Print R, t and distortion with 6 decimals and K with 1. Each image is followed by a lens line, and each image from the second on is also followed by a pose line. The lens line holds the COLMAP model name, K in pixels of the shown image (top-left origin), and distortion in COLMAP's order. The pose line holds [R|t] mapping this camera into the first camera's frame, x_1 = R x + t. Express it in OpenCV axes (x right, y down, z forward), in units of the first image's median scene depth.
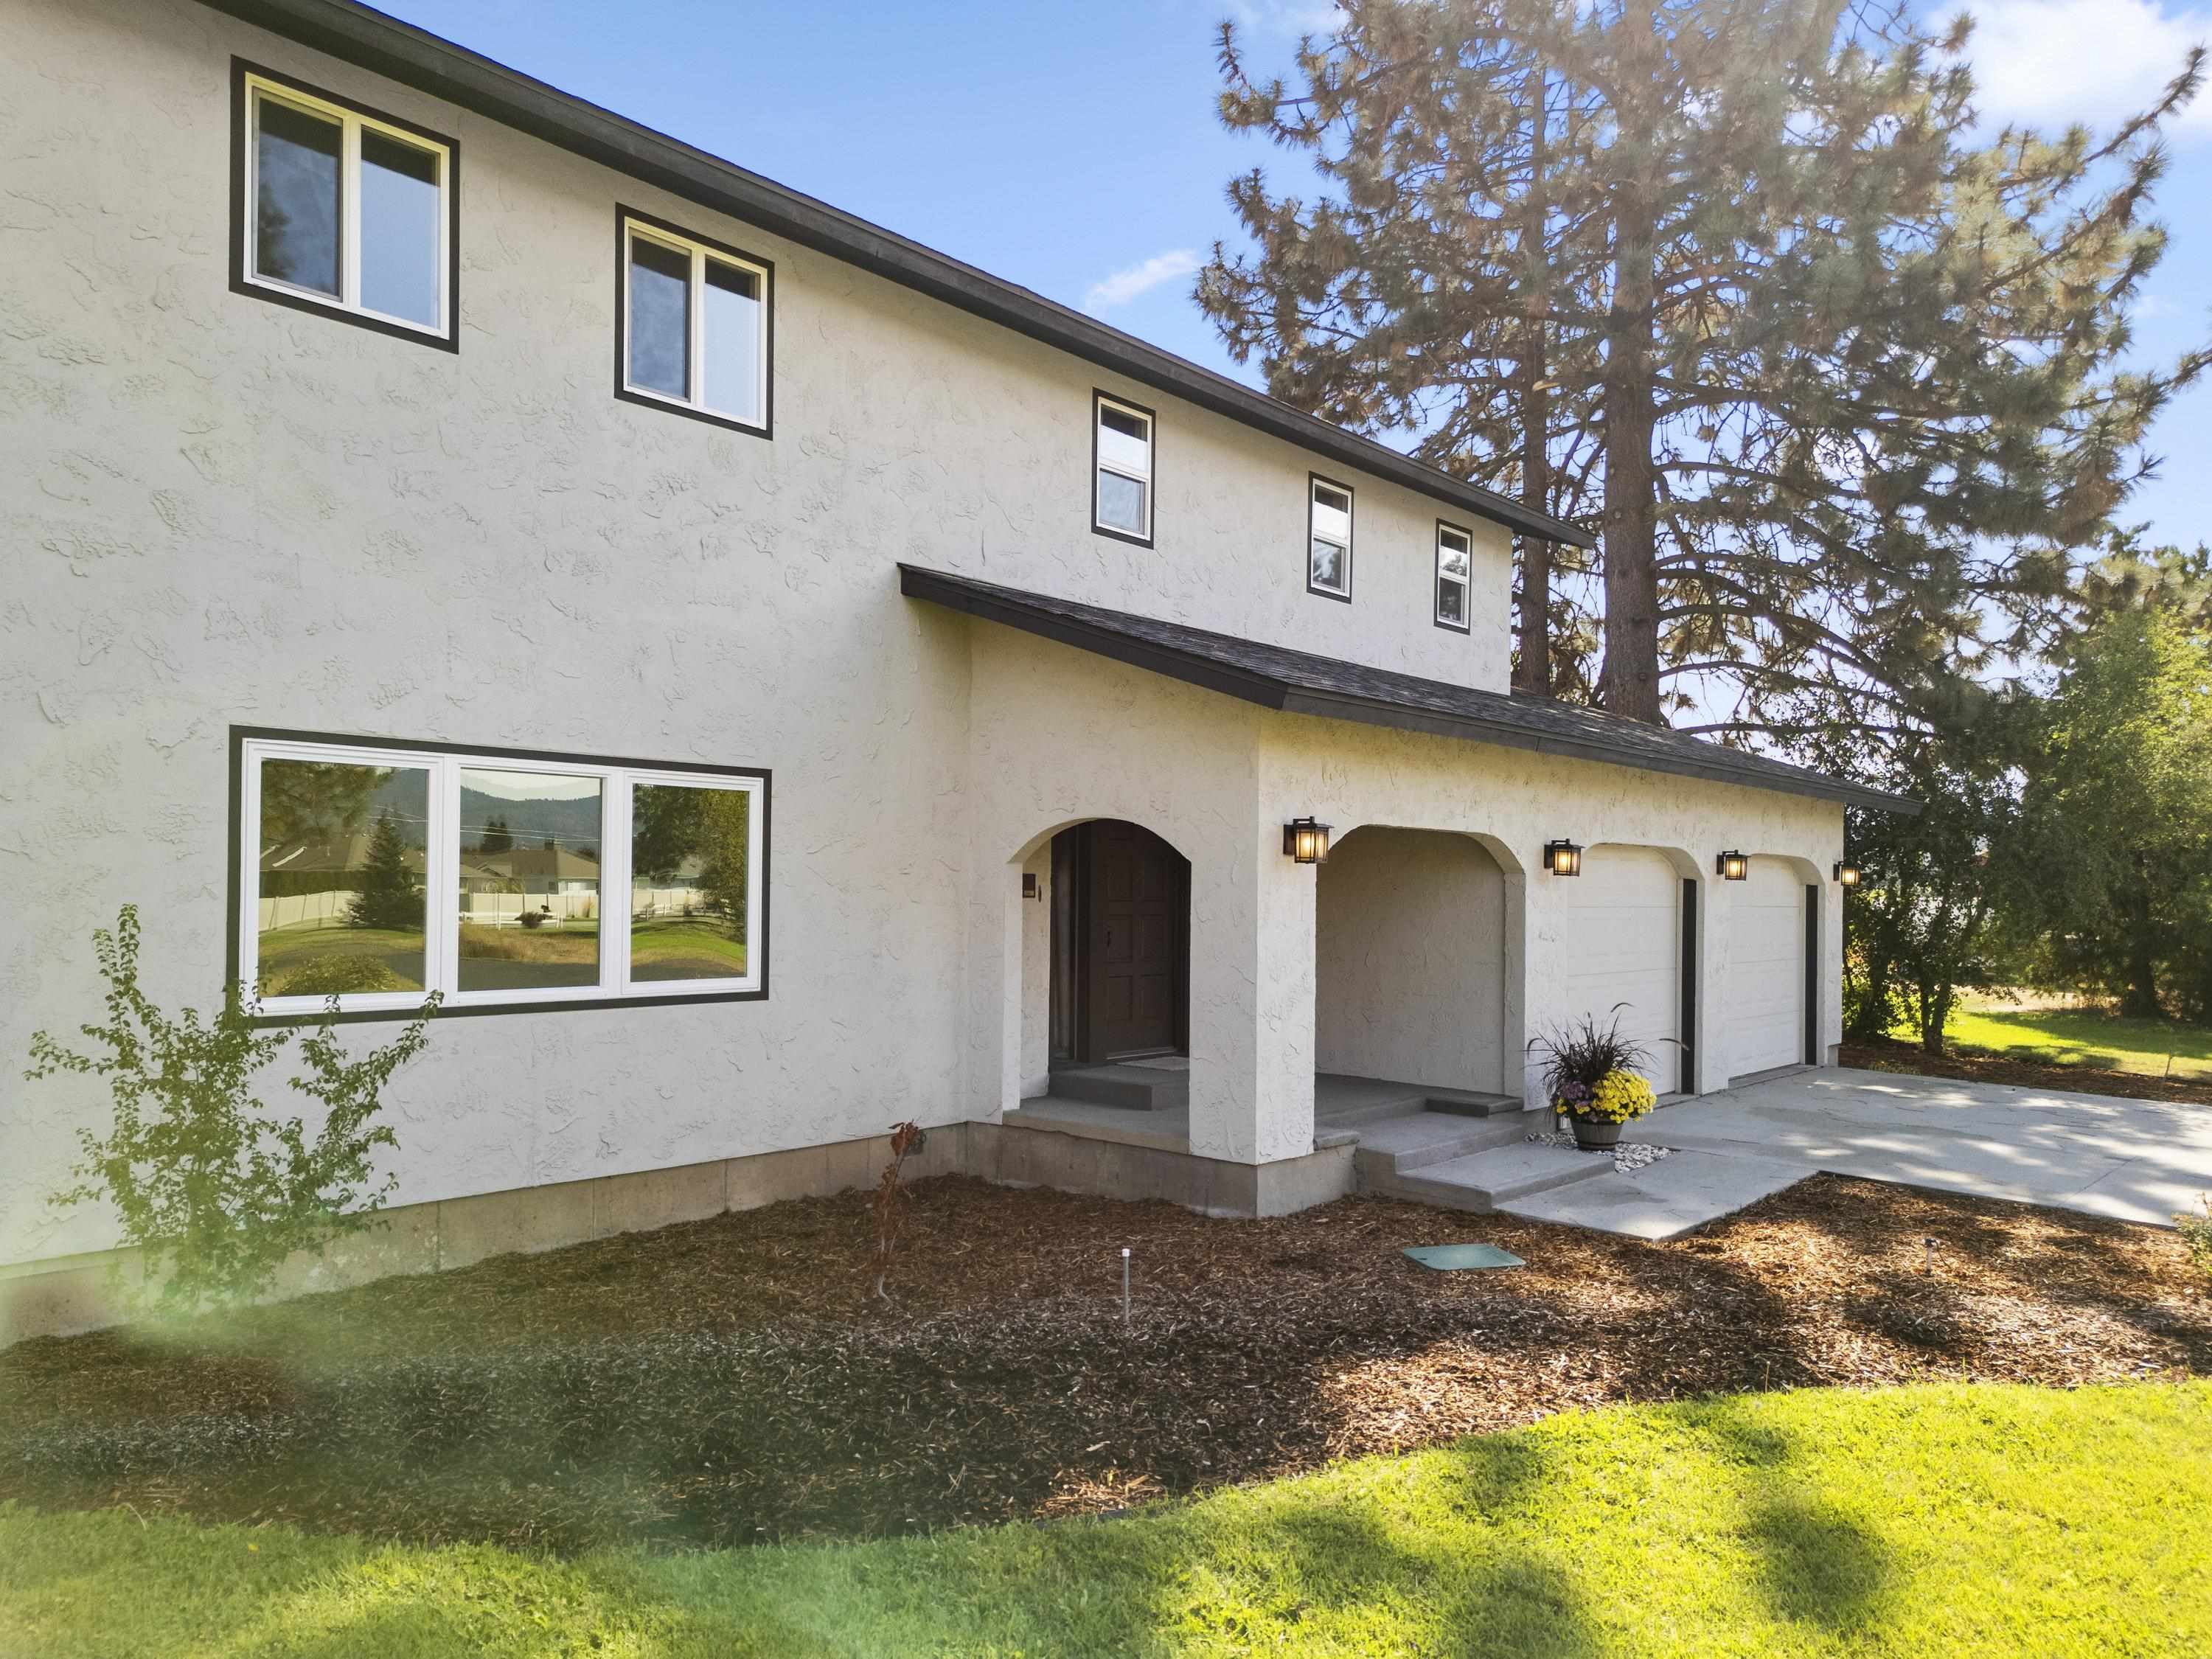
lens RADIAL K [[1551.5, 0, 1104.6], [0, 1551.5, 863.3], [0, 0, 1]] dist [0.006322, -0.000565]
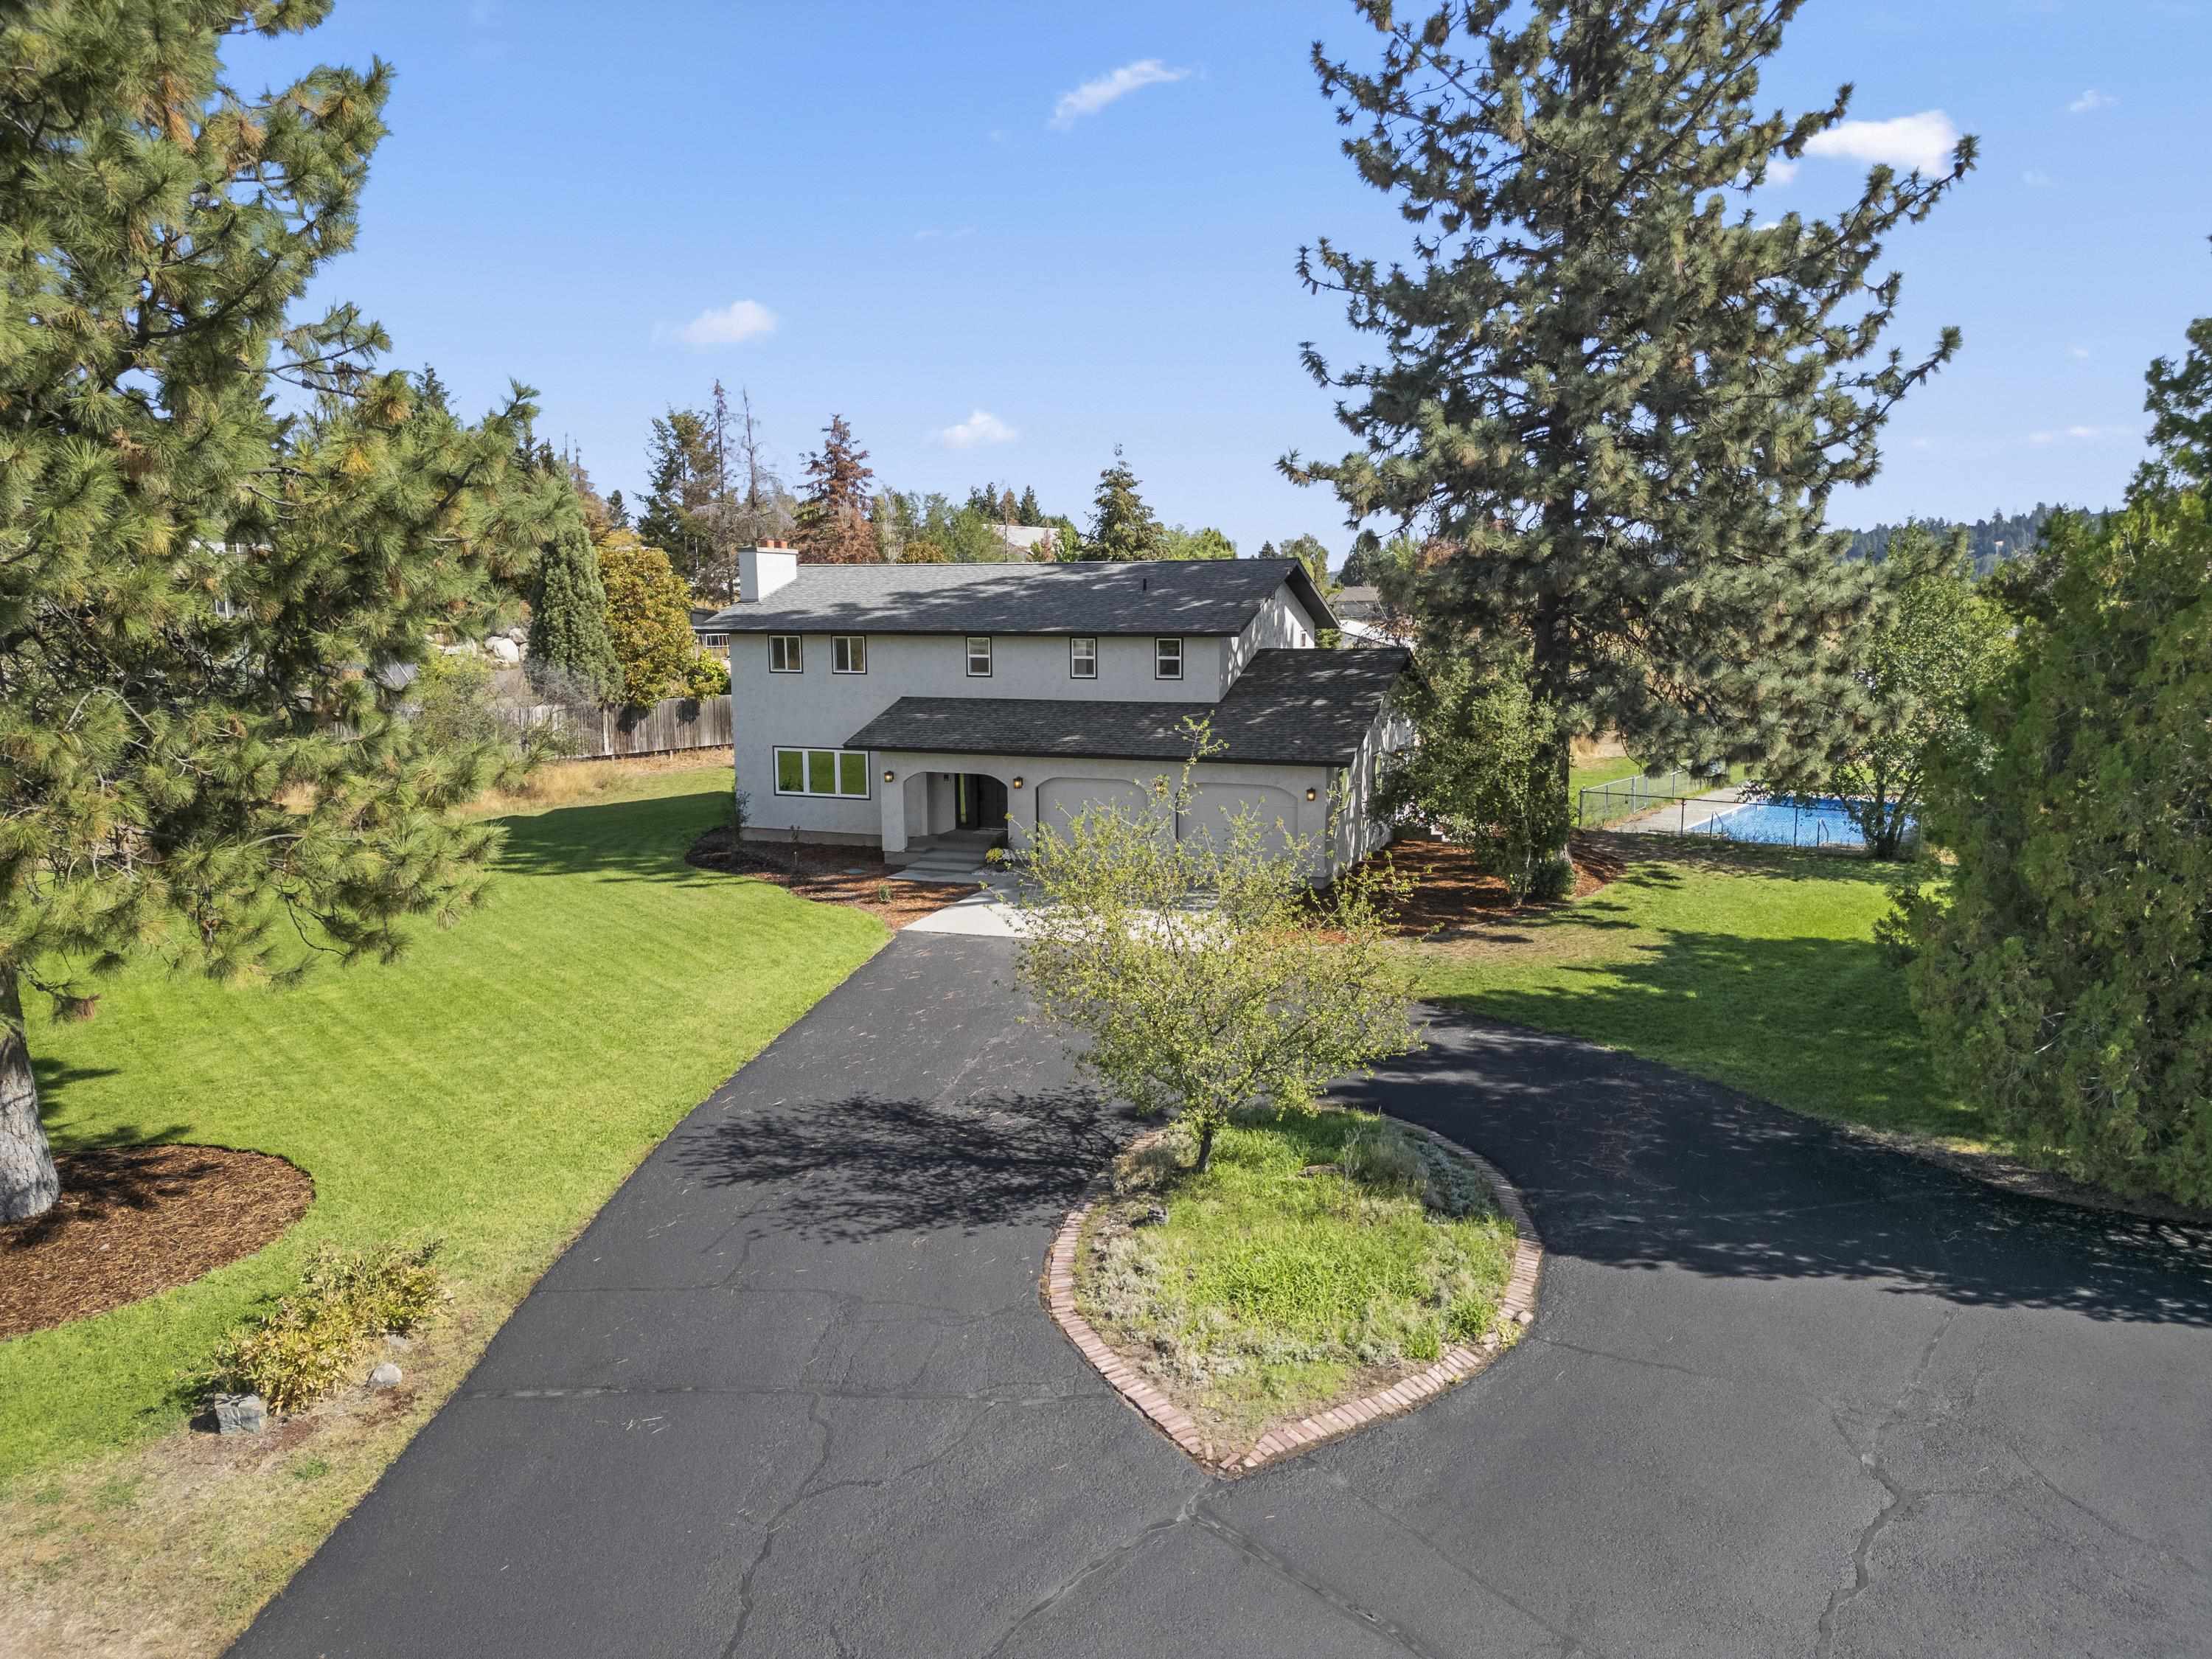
lens RADIAL K [[1548.5, 0, 1089.7], [0, 1548.5, 827.1], [0, 0, 1]] dist [0.004960, -0.004759]
pose [[0.330132, 0.119272, -0.936369, 4.203118], [0.013777, 0.991270, 0.131123, -0.413725], [0.943834, -0.056188, 0.325607, 0.133753]]
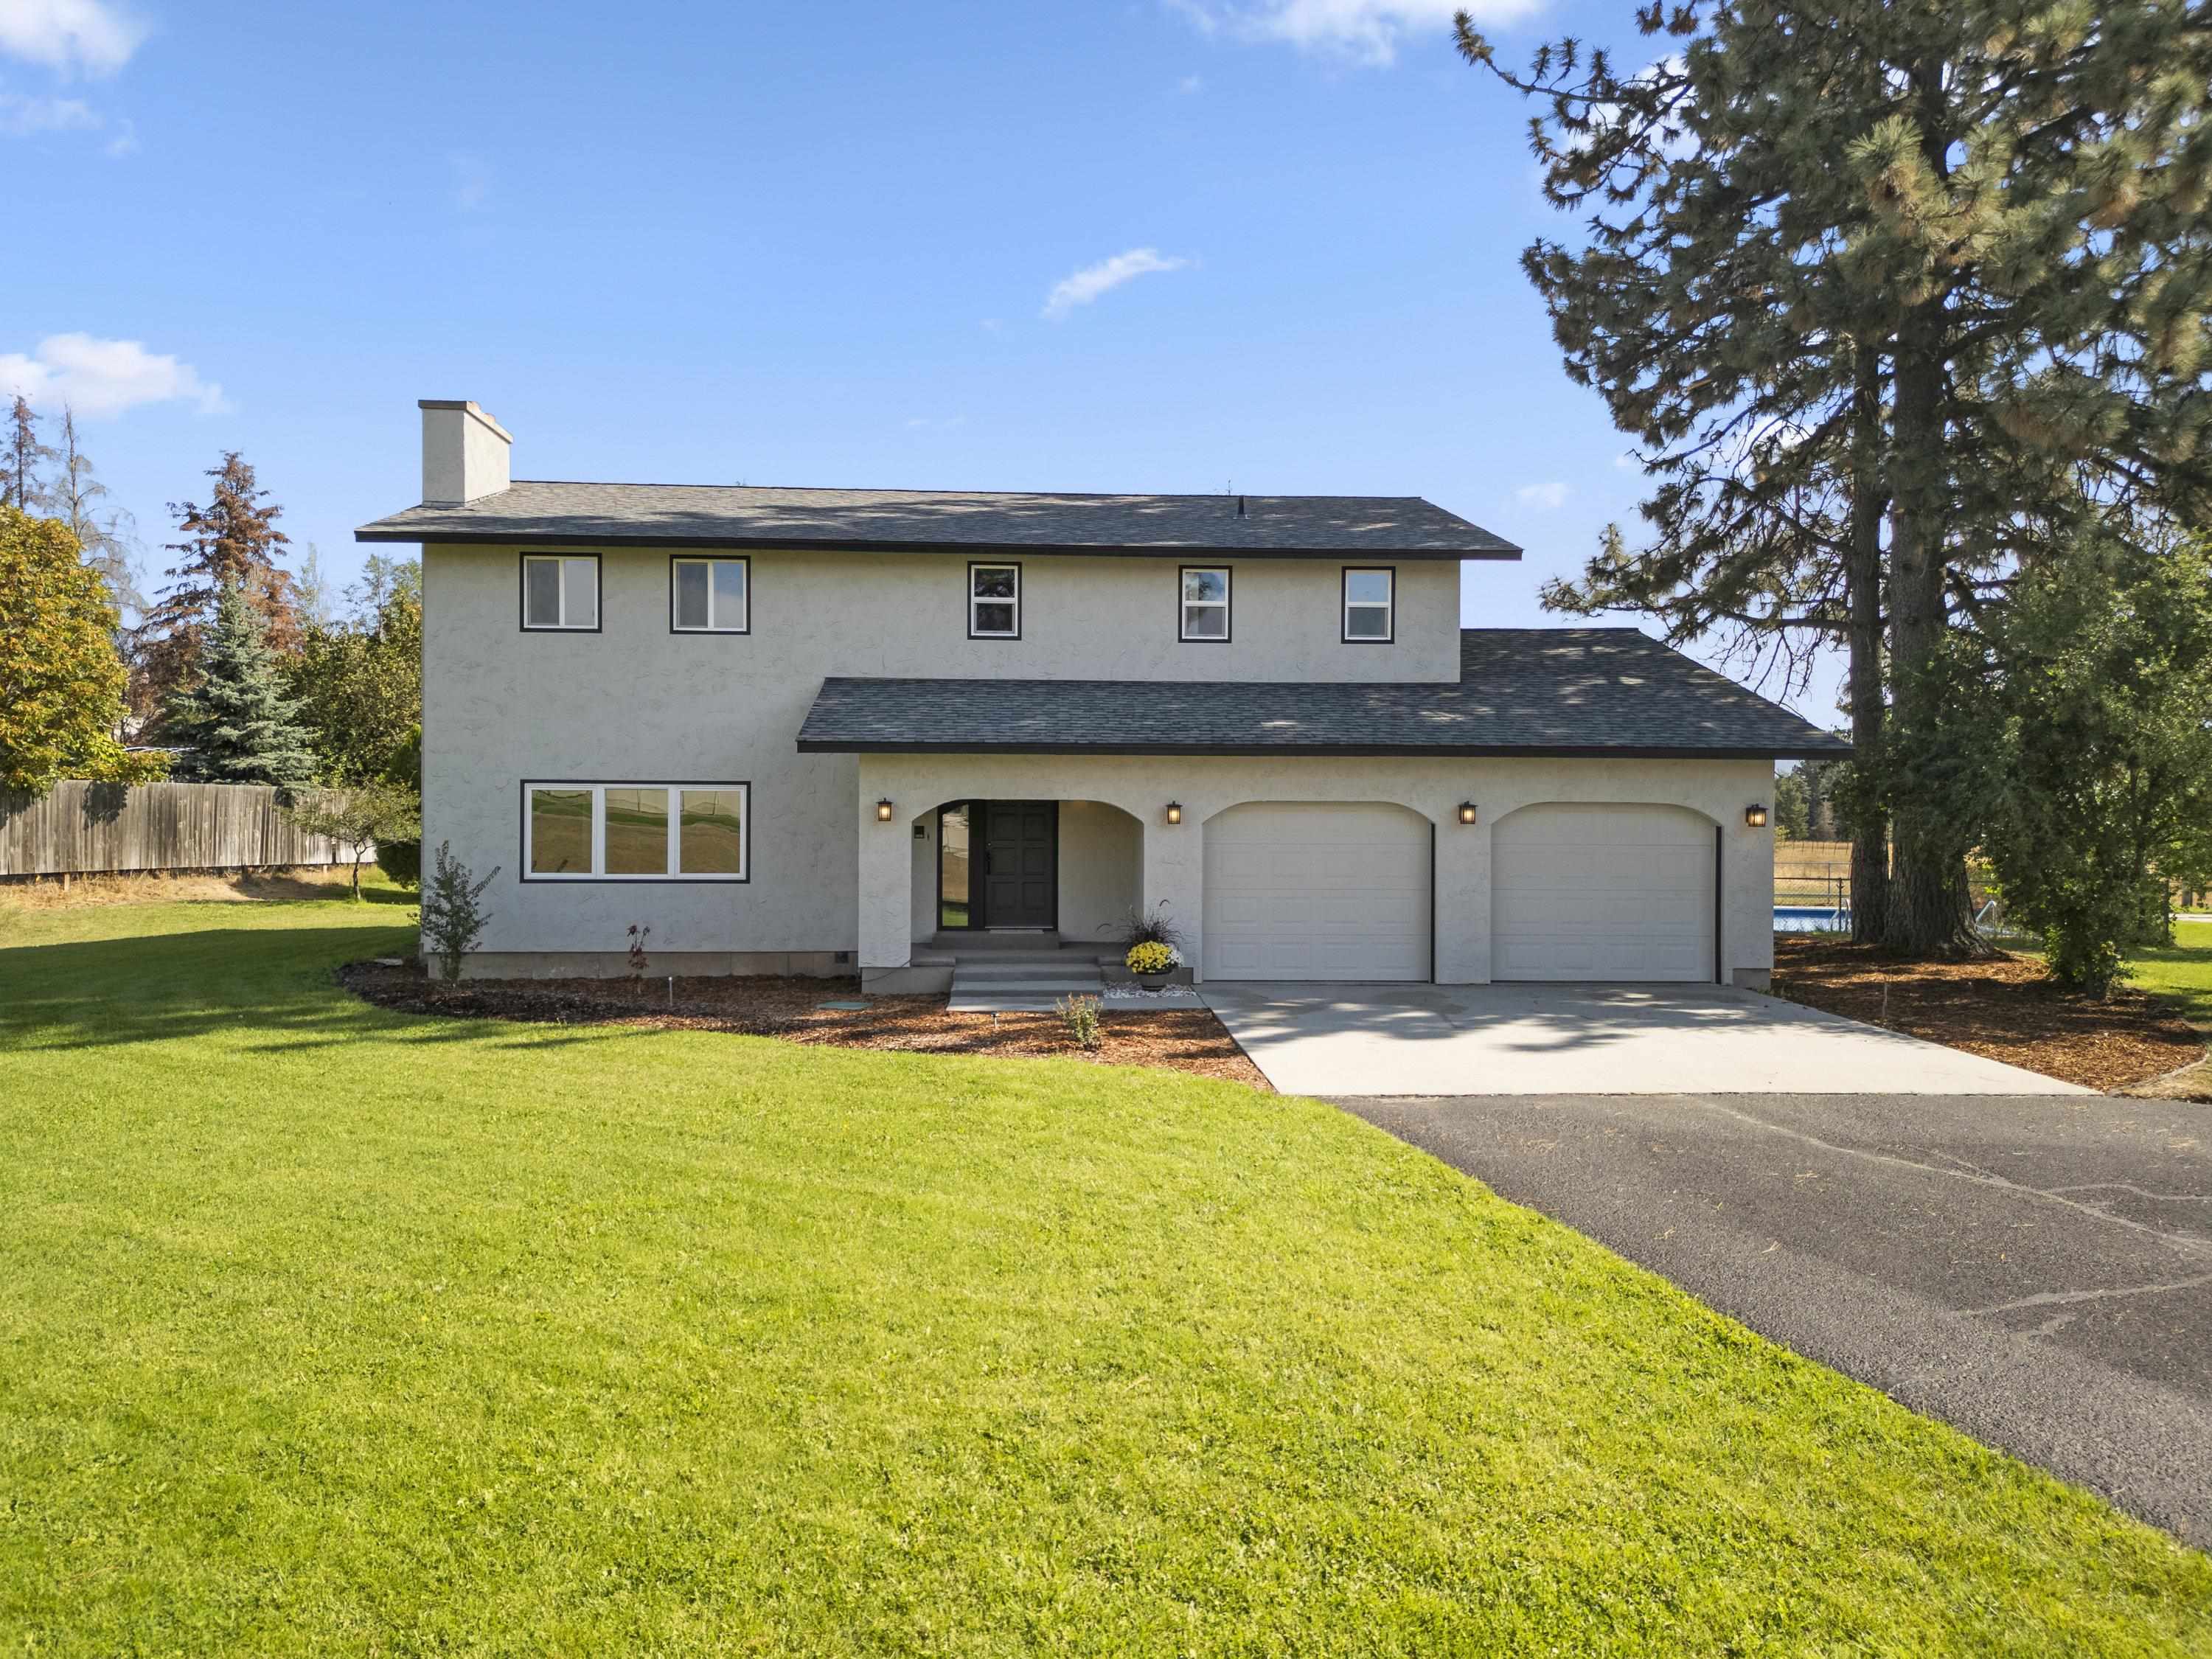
lens RADIAL K [[1548.5, 0, 1089.7], [0, 1548.5, 827.1], [0, 0, 1]] dist [0.004960, -0.004759]
pose [[0.703382, -0.007834, -0.710769, 1.733439], [0.009809, 0.999951, -0.001315, 0.013743], [0.710744, -0.006047, 0.703425, -0.232105]]
